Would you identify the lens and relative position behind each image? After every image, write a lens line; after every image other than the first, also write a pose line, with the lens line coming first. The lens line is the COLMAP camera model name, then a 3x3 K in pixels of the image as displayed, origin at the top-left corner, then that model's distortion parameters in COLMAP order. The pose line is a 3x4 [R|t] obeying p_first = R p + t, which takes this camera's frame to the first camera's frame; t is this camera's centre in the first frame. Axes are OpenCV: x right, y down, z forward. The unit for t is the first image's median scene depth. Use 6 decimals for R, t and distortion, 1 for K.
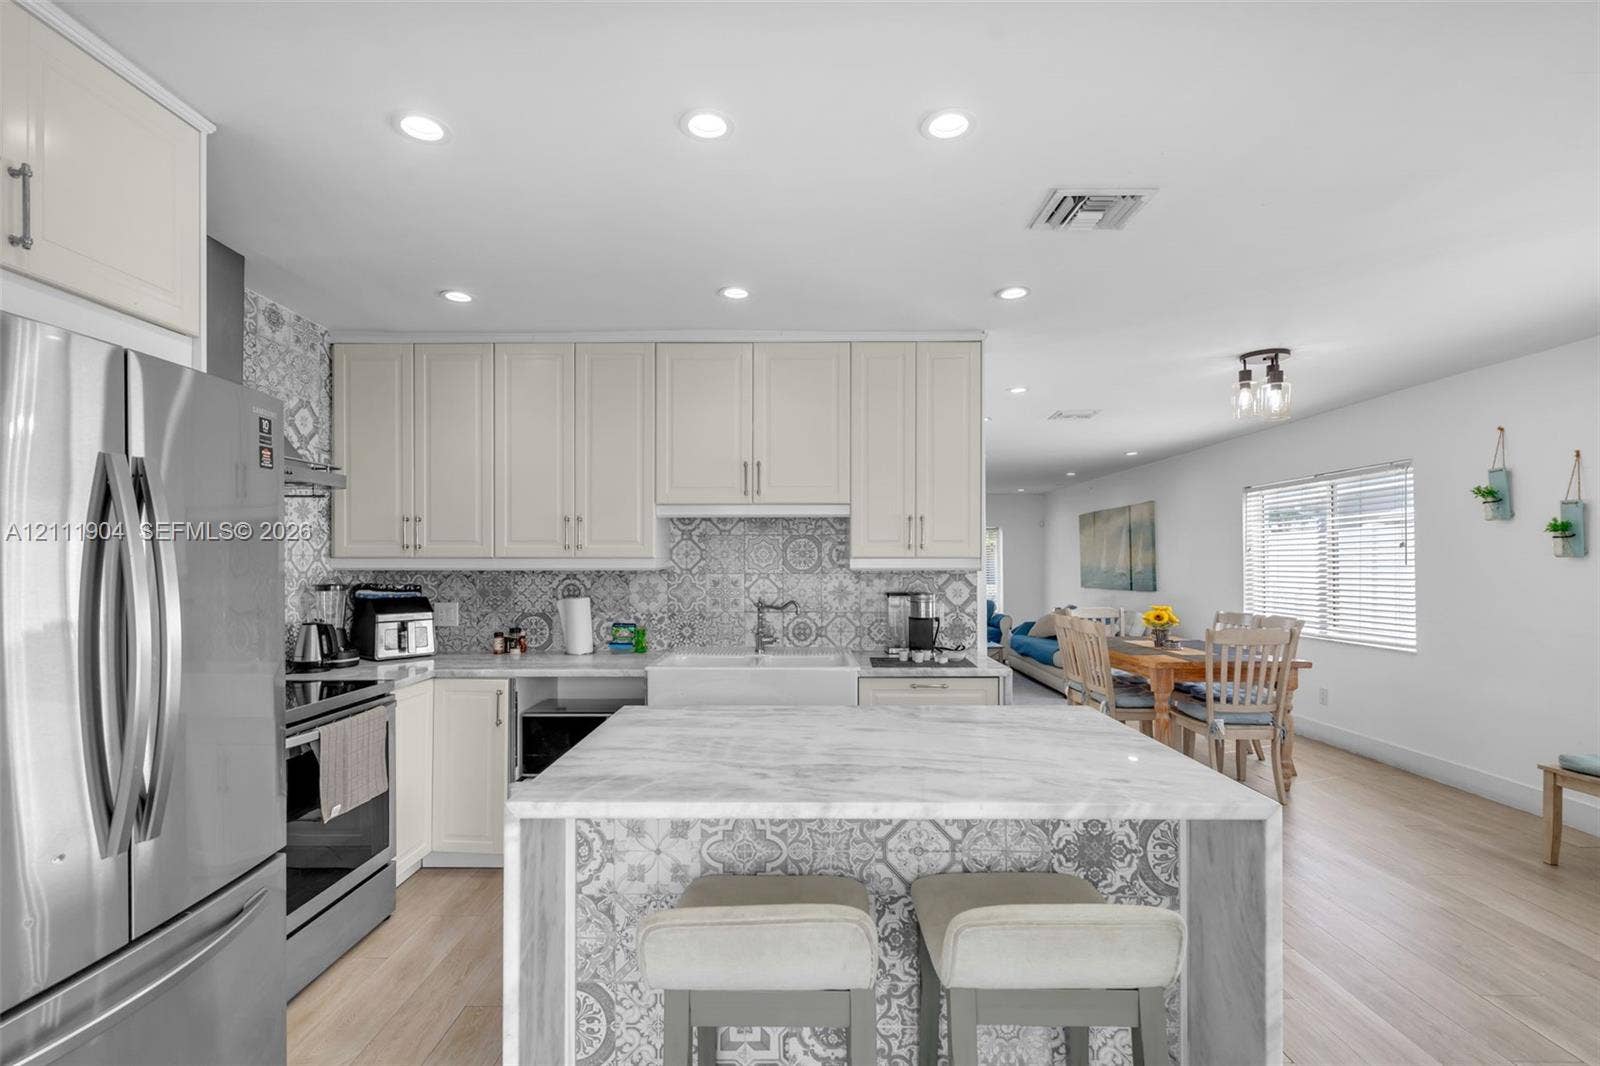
lens RADIAL K [[776.1, 0, 752.4], [0, 776.1, 542.8], [0, 0, 1]] dist [-0.001056, 0.000188]
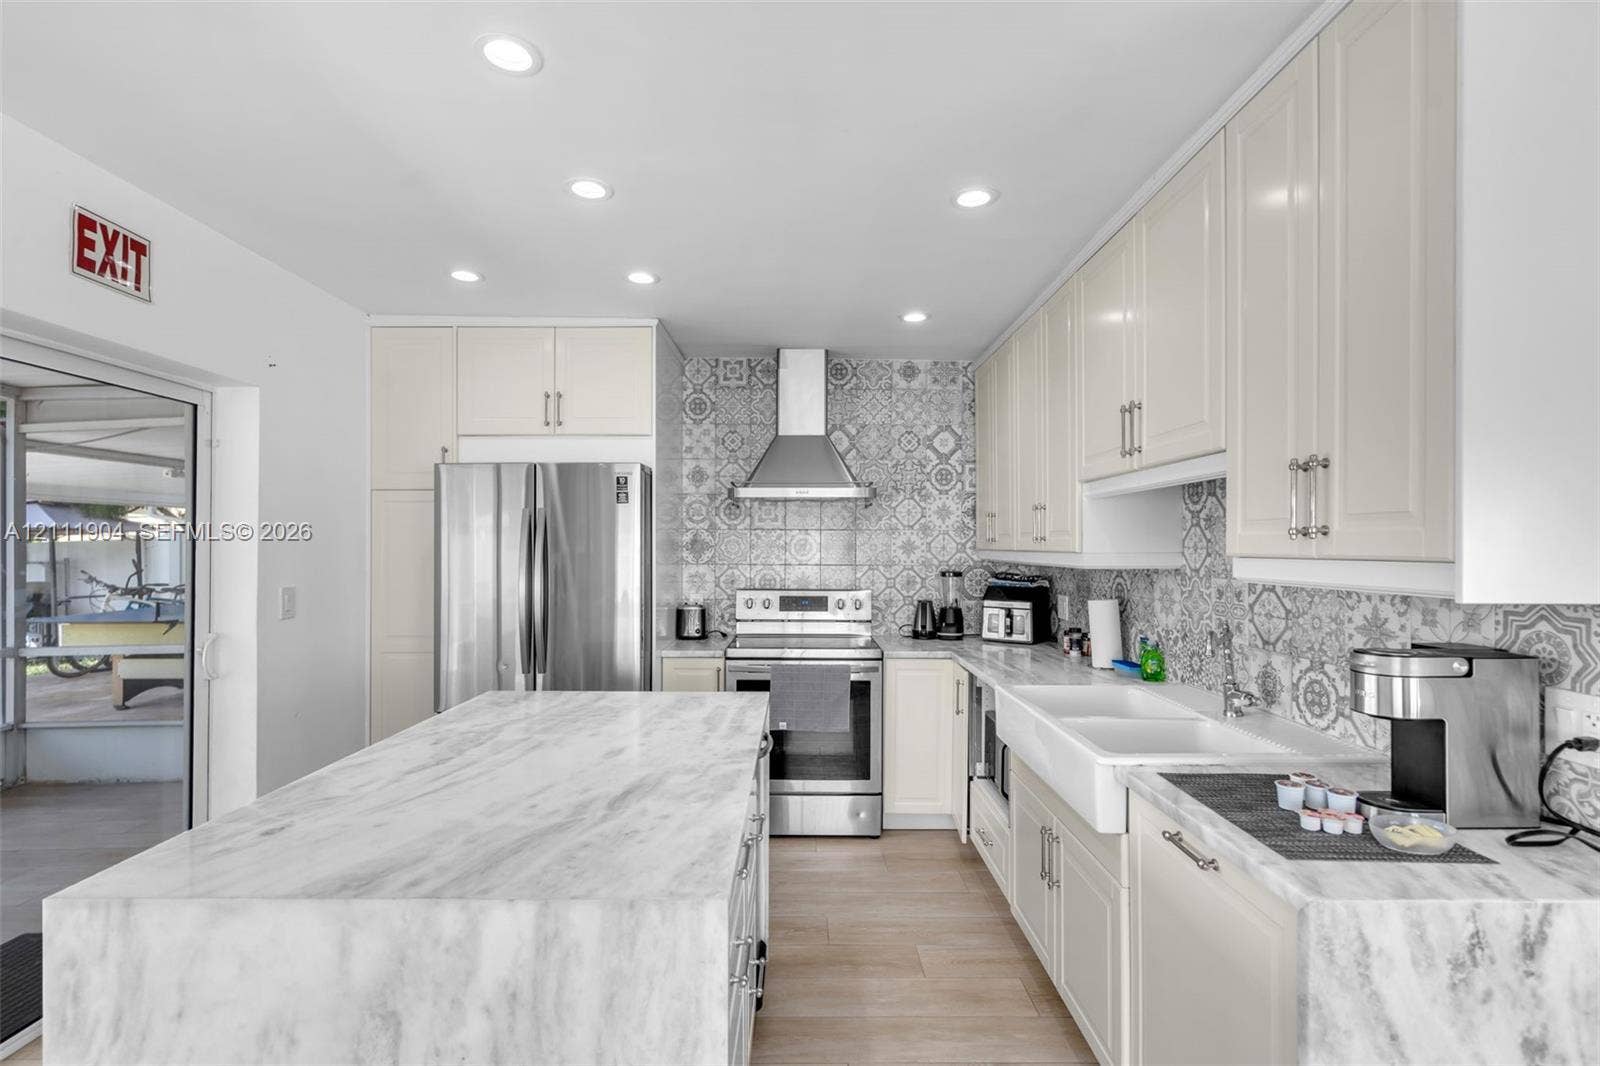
lens RADIAL K [[731.1, 0, 808.0], [0, 731.1, 534.4], [0, 0, 1]] dist [-0.001455, 0.000067]
pose [[0.037425, -0.014962, -0.999187, 0.584943], [0.020688, 0.999685, -0.014194, 0.006037], [0.999085, -0.020140, 0.037722, 0.706390]]
